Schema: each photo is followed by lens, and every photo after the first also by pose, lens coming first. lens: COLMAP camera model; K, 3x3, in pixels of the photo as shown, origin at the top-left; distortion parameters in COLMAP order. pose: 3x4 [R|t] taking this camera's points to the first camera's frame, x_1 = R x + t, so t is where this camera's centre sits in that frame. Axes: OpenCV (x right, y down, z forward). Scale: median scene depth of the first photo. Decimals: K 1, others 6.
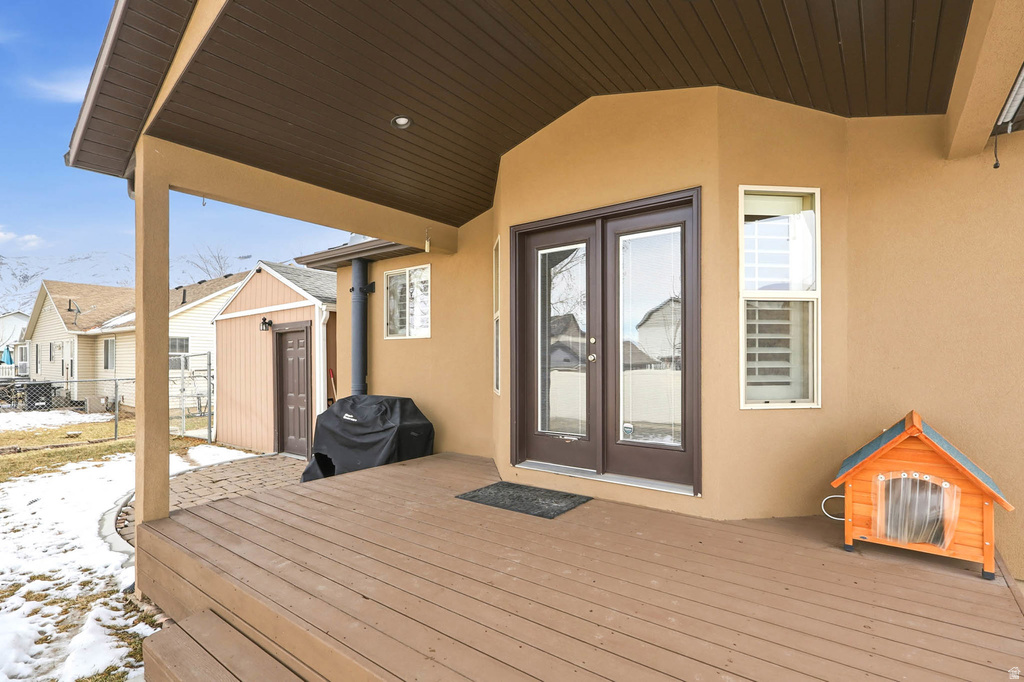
lens RADIAL K [[482.0, 0, 511.2], [0, 482.0, 349.5], [0, 0, 1]] dist [0.008424, -0.000004]
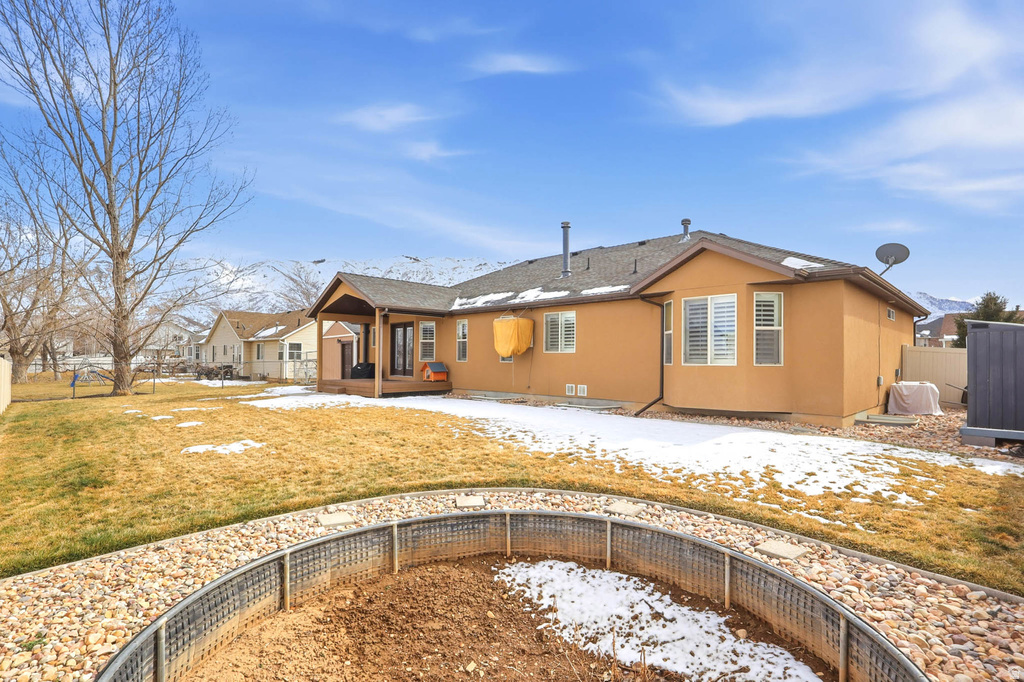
lens RADIAL K [[482.0, 0, 512.7], [0, 482.0, 347.2], [0, 0, 1]] dist [0.008424, -0.000004]
pose [[0.992619, 0.007722, -0.121027, 0.821314], [-0.008826, 0.999924, -0.008593, 0.000004], [0.120951, 0.009598, 0.992612, -1.630028]]
